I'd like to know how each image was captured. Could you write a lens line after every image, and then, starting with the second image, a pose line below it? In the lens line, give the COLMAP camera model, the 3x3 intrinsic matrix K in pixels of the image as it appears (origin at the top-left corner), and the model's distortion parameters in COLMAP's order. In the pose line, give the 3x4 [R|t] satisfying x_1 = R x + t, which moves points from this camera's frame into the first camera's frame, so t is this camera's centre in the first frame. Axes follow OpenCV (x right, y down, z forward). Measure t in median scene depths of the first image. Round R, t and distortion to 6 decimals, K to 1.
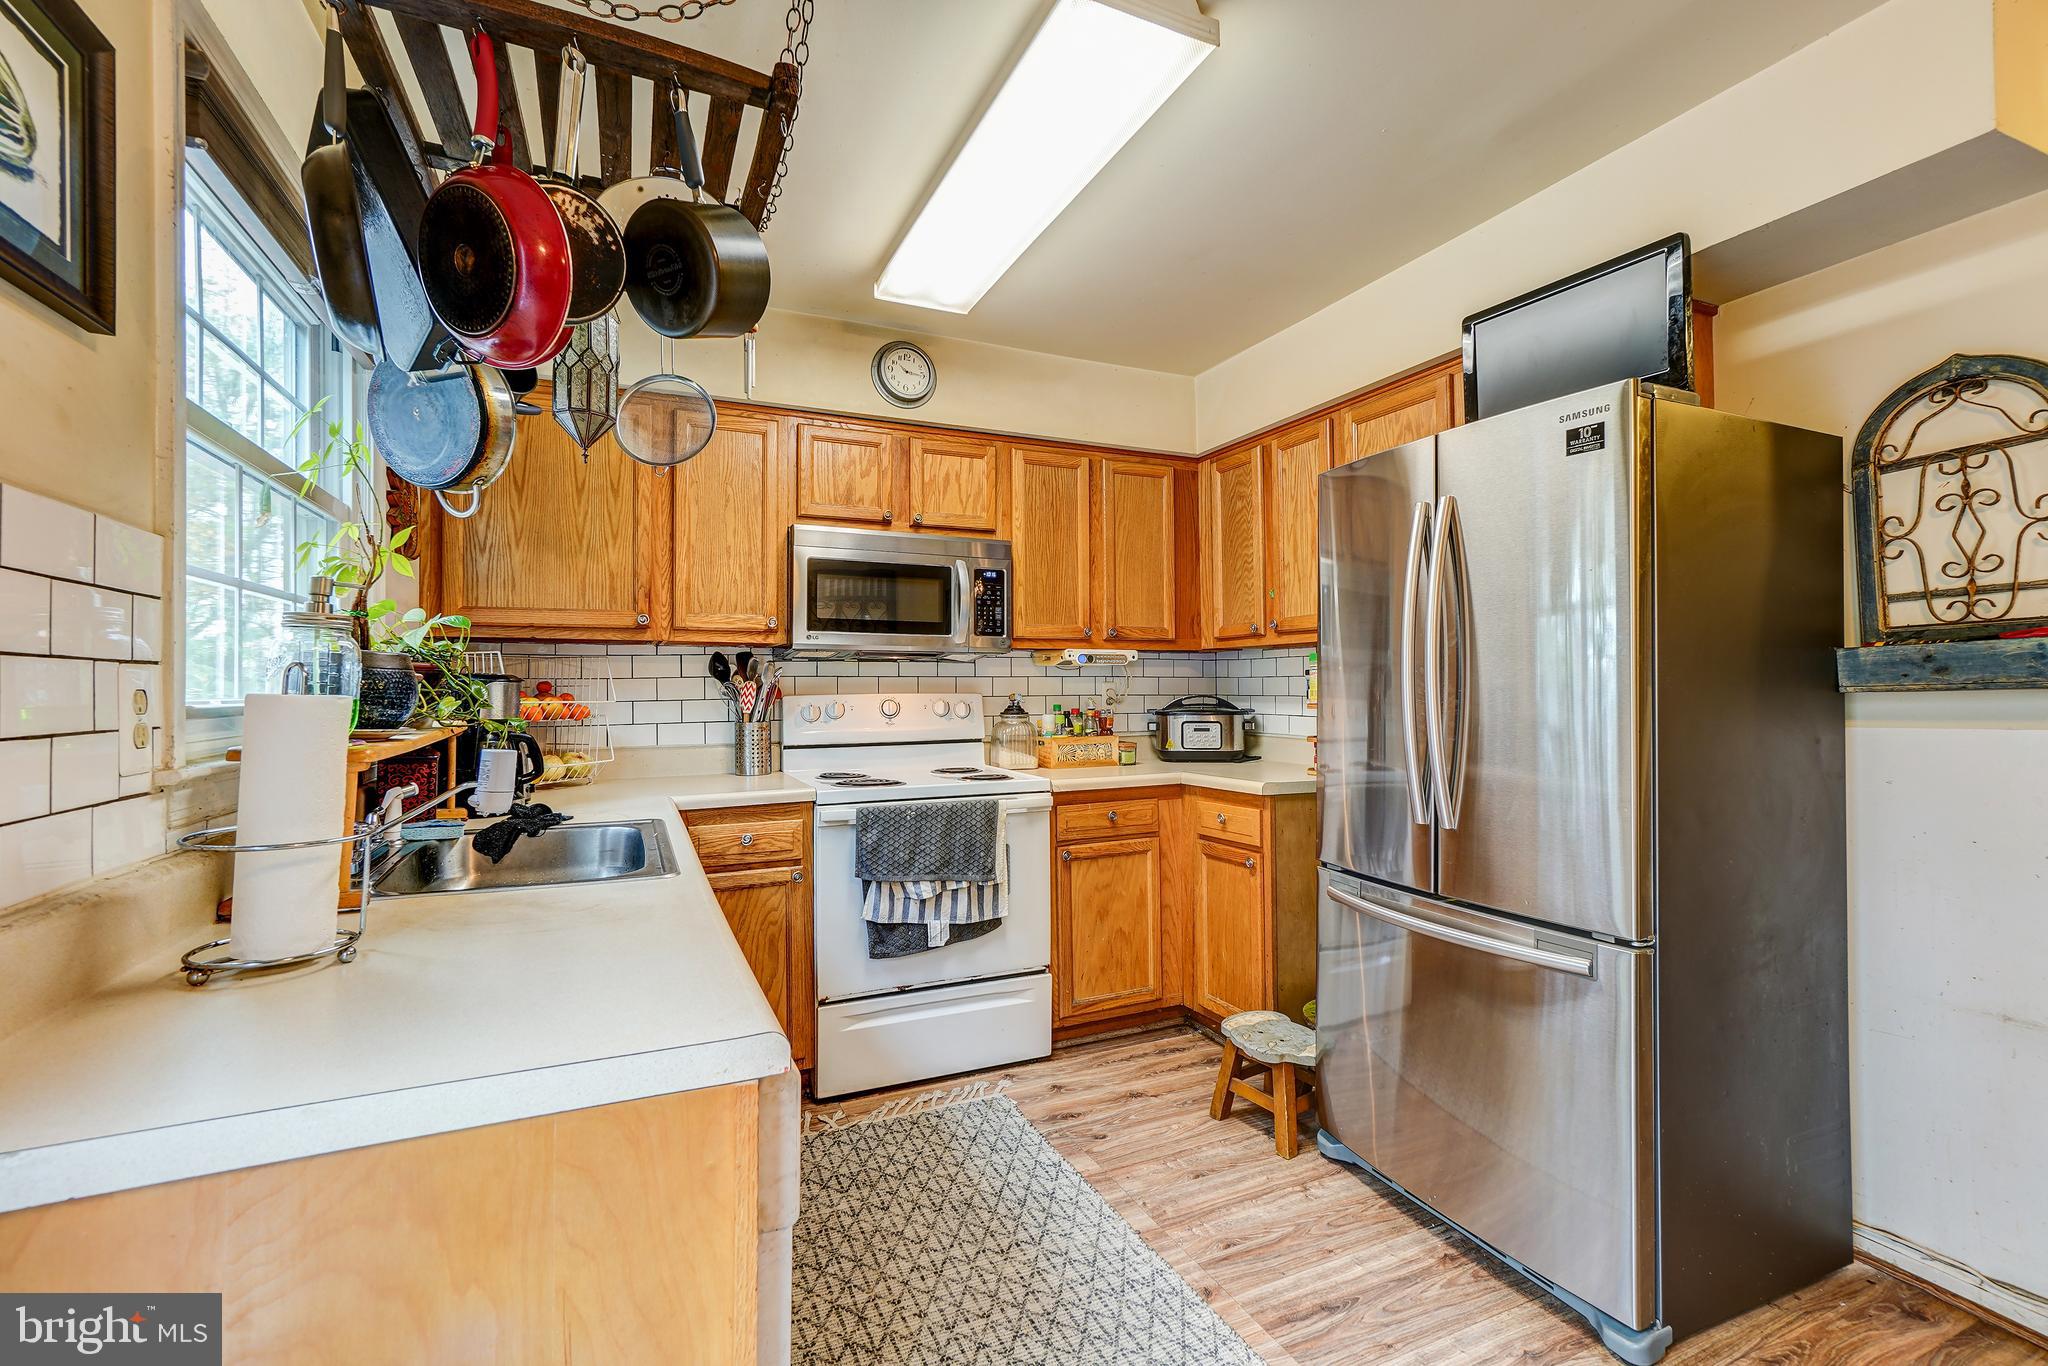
lens RADIAL K [[889.0, 0, 1007.7], [0, 889.0, 670.8], [0, 0, 1]] dist [-0.016172, 0.012542]
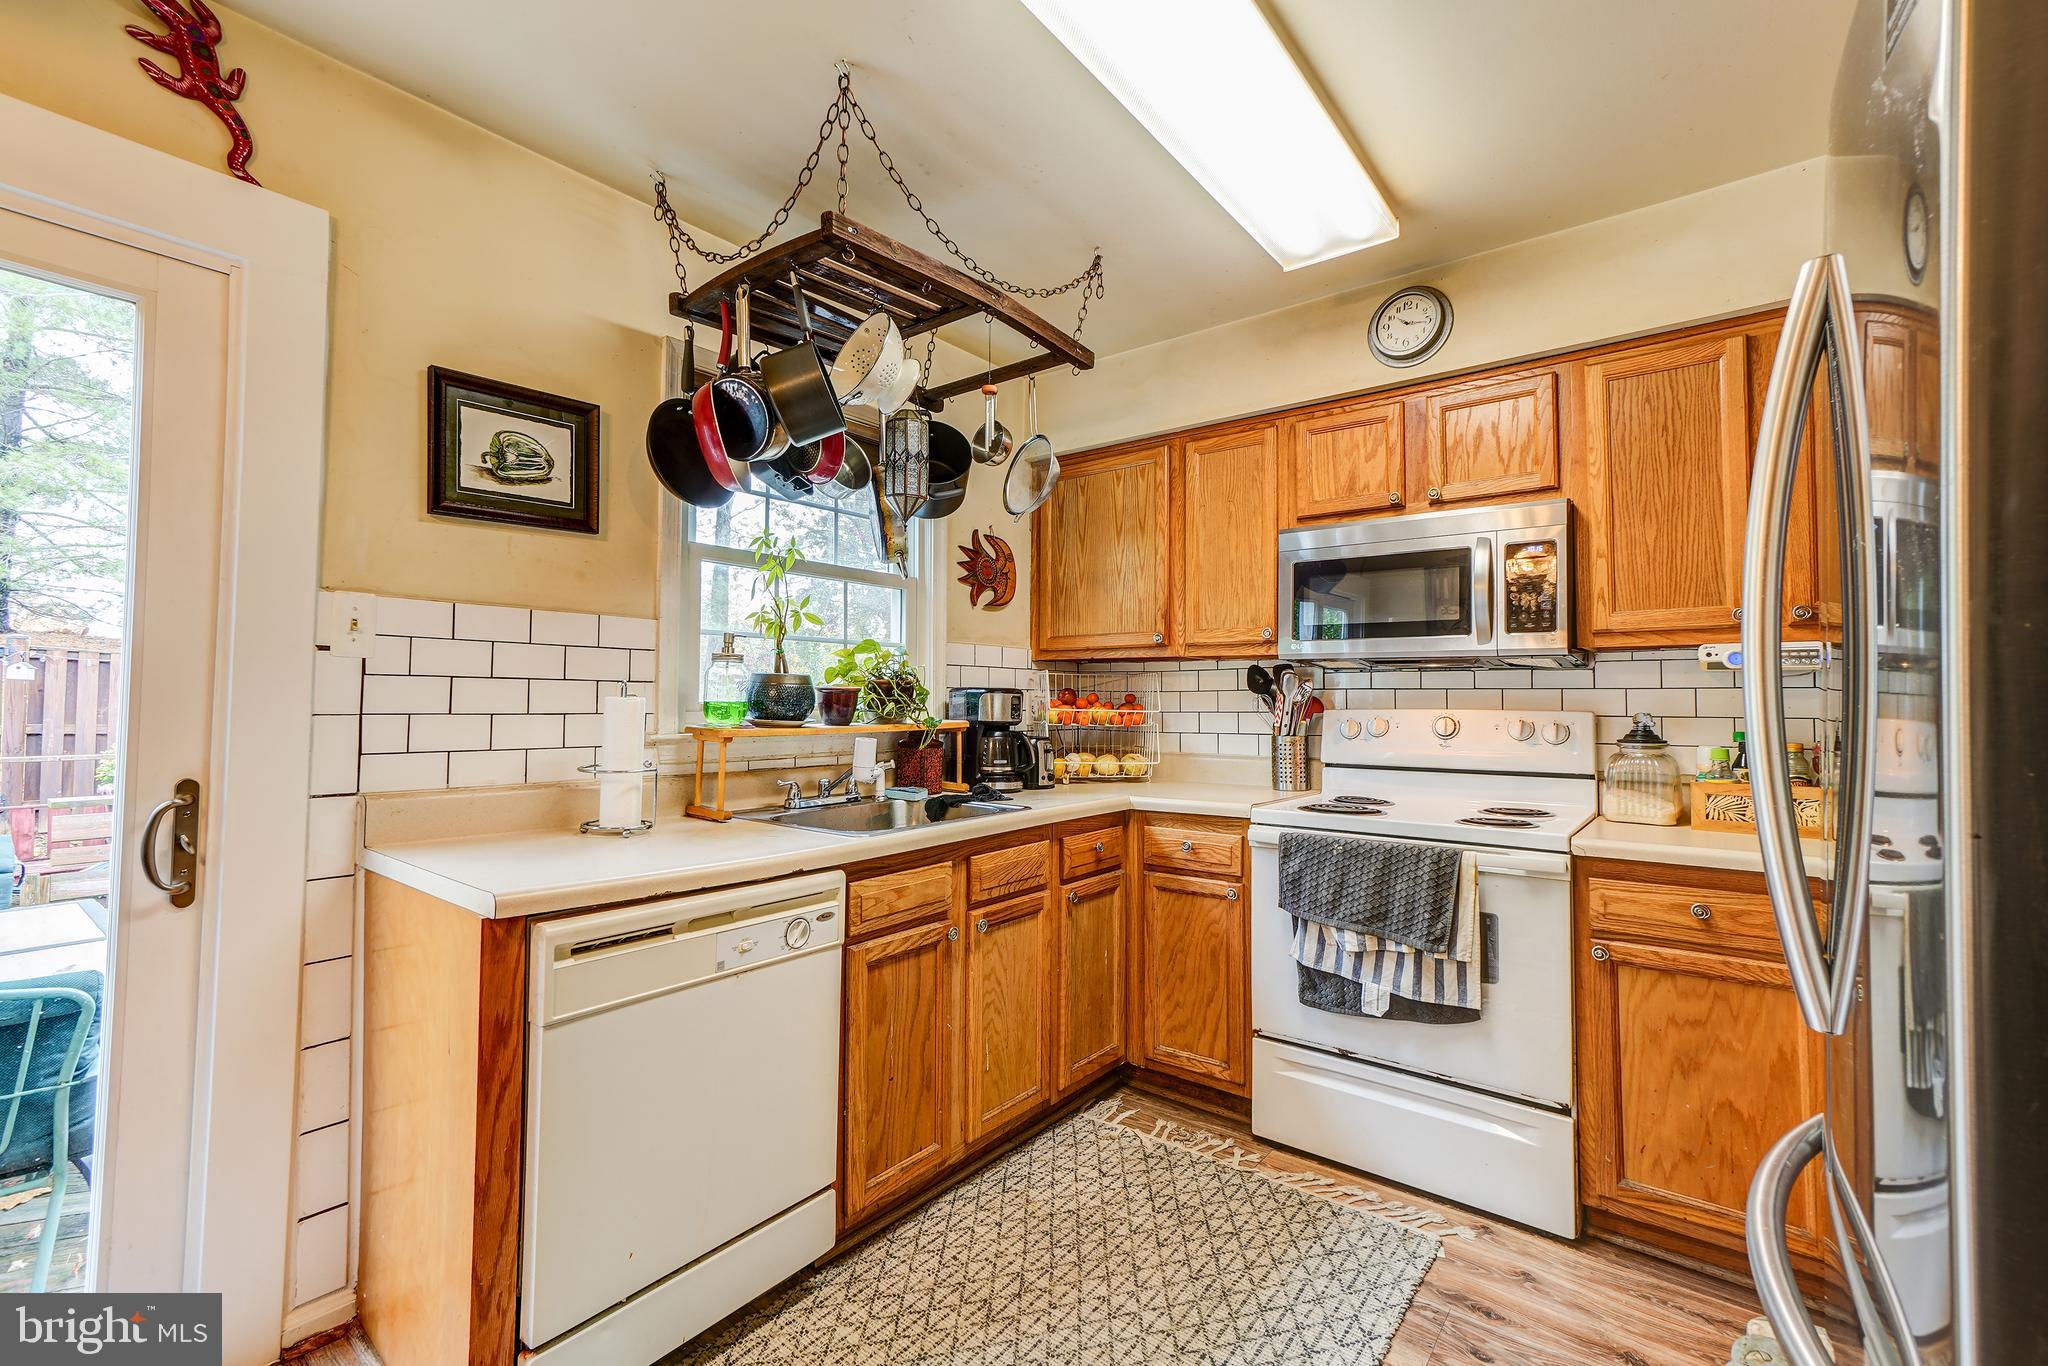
lens RADIAL K [[889.0, 0, 1012.3], [0, 889.0, 671.7], [0, 0, 1]] dist [-0.016172, 0.012542]
pose [[0.457172, -0.022199, -0.889101, 0.478579], [0.006355, 0.999744, -0.021694, 0.007109], [0.889355, 0.004268, 0.457197, 0.308326]]
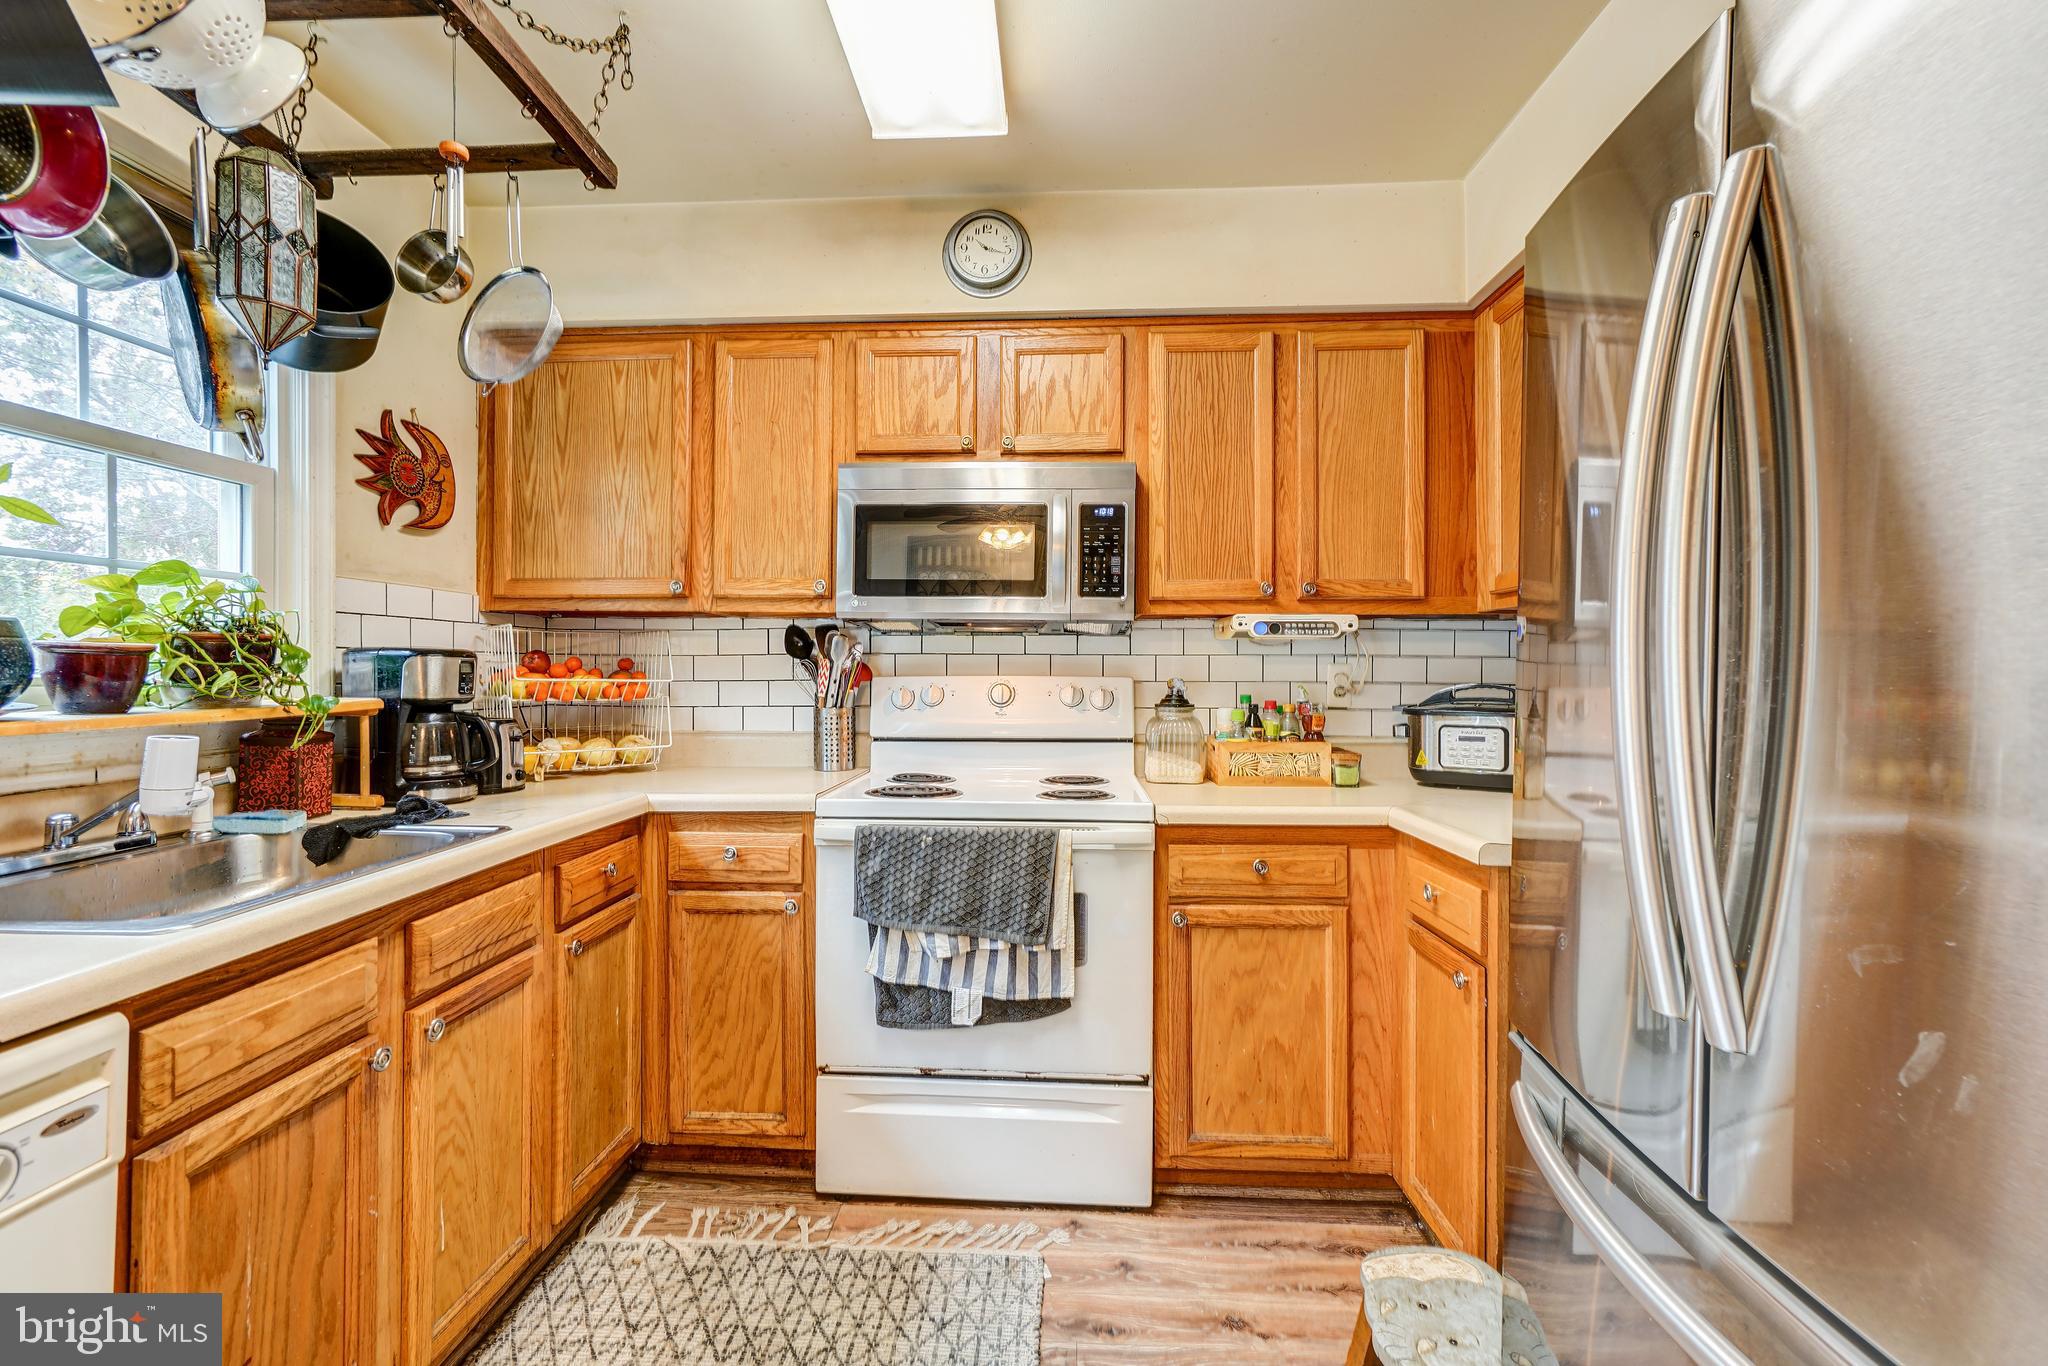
lens RADIAL K [[889.0, 0, 1017.5], [0, 889.0, 668.9], [0, 0, 1]] dist [-0.016172, 0.012542]
pose [[0.888404, 0.008077, -0.458991, 0.274092], [-0.000356, 0.999857, 0.016907, 0.007251], [0.459062, -0.014857, 0.888280, 0.361175]]
